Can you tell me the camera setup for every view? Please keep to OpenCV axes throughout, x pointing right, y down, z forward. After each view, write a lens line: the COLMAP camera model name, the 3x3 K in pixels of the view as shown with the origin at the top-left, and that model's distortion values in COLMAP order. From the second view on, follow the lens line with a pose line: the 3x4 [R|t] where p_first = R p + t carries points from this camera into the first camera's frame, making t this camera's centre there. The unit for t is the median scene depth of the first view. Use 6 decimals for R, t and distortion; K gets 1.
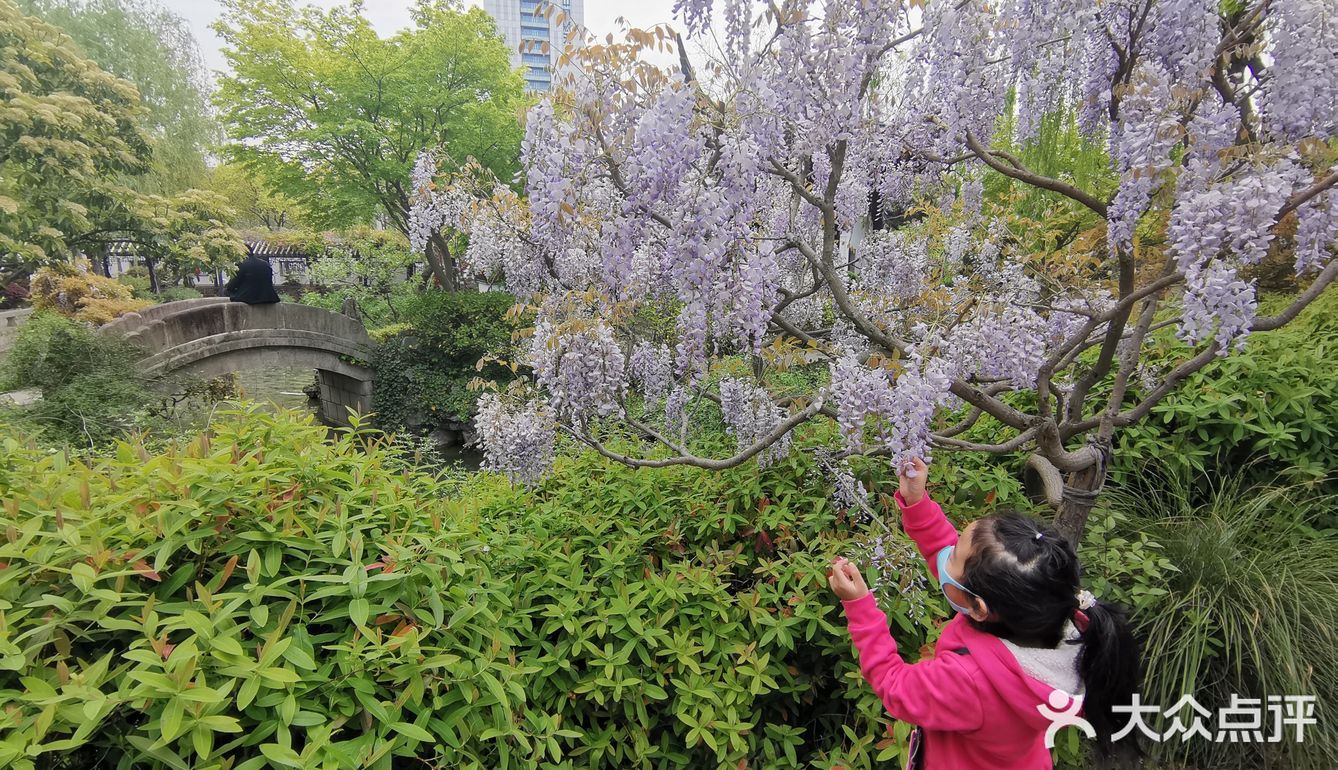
lens RADIAL K [[650.1, 0, 669.0], [0, 650.1, 385.0], [0, 0, 1]] dist [0.029164, -0.028673]
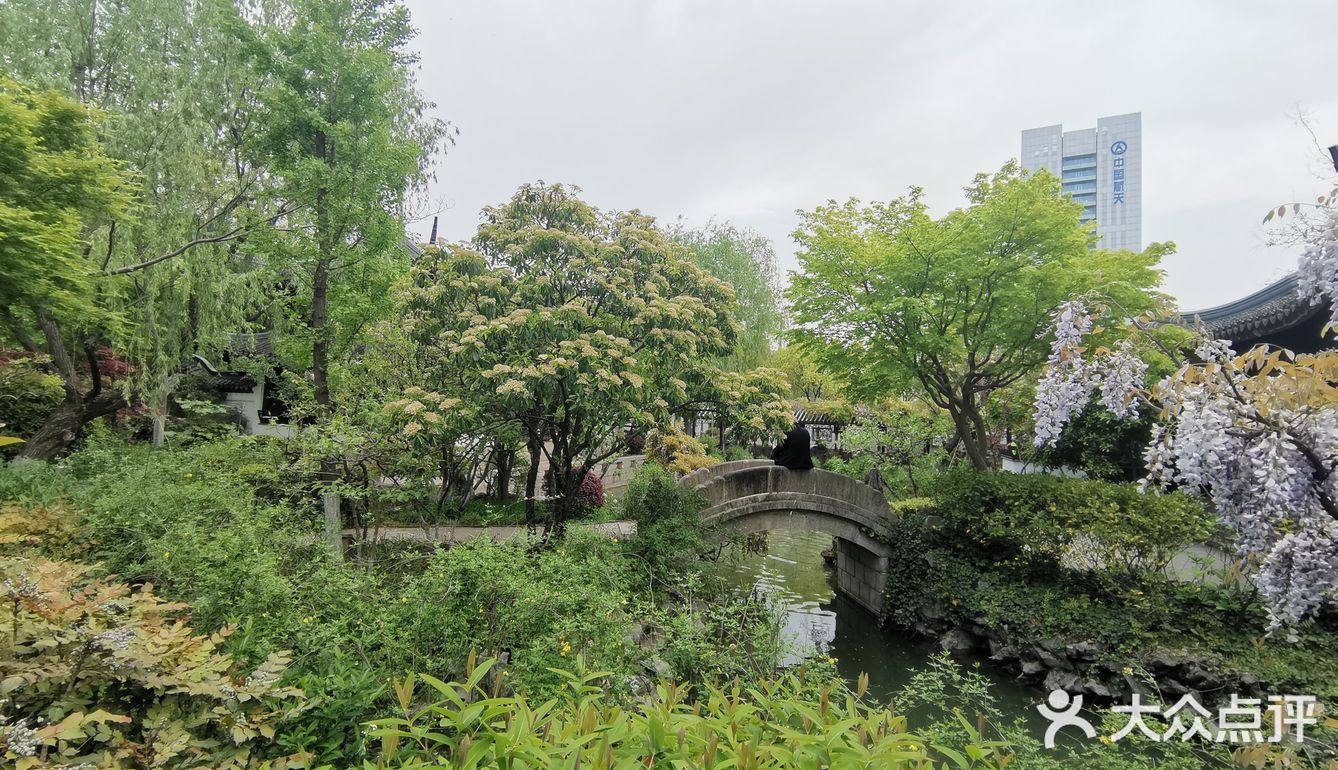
lens RADIAL K [[650.1, 0, 669.0], [0, 650.1, 385.0], [0, 0, 1]] dist [0.029164, -0.028673]
pose [[0.736411, -0.009479, -0.676467, -0.057520], [-0.162746, 0.968057, -0.190733, -0.019219], [0.656667, 0.250551, 0.711346, 0.069420]]
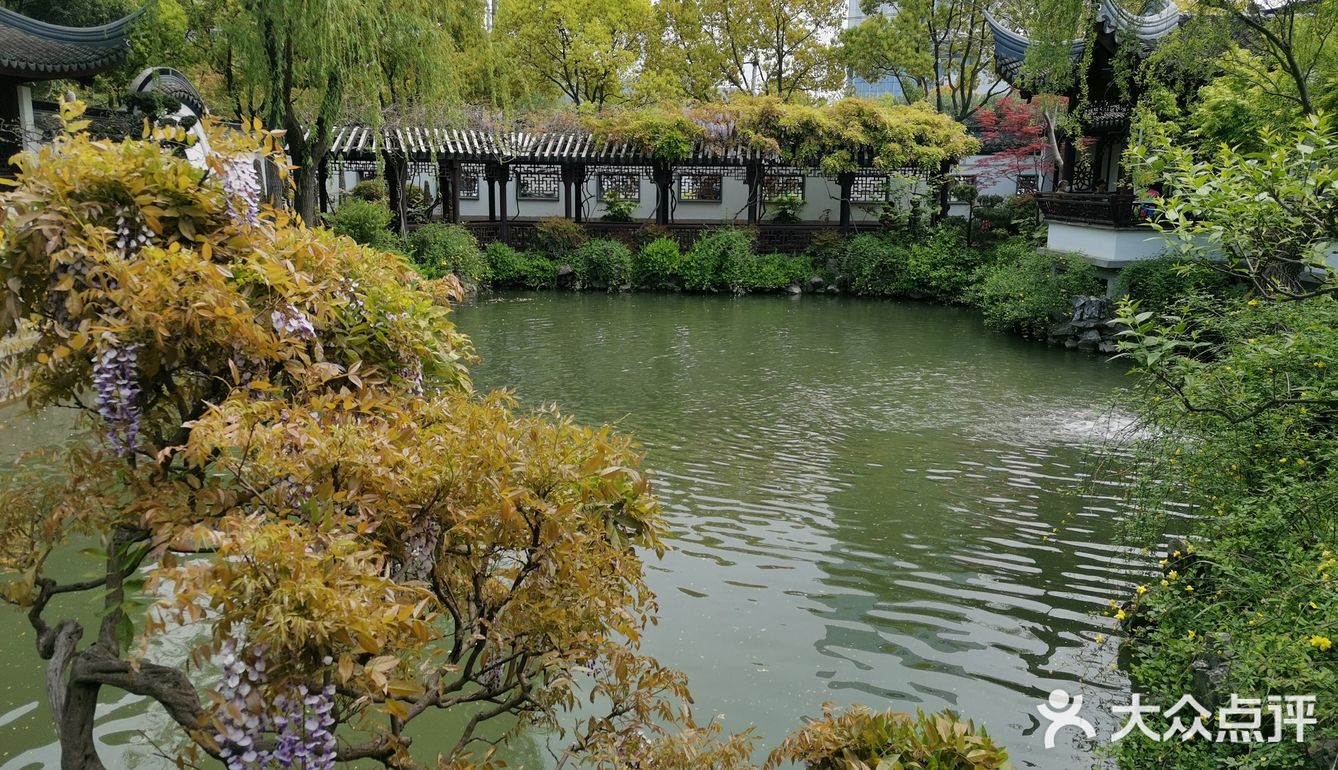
lens RADIAL K [[1000.5, 0, 669.0], [0, 1000.5, 385.0], [0, 0, 1]] dist [0.000483, -0.000564]
pose [[0.931954, 0.081236, -0.353358, -0.825498], [-0.075289, 0.996693, 0.030567, -0.169583], [0.354673, -0.001883, 0.934989, 0.941182]]
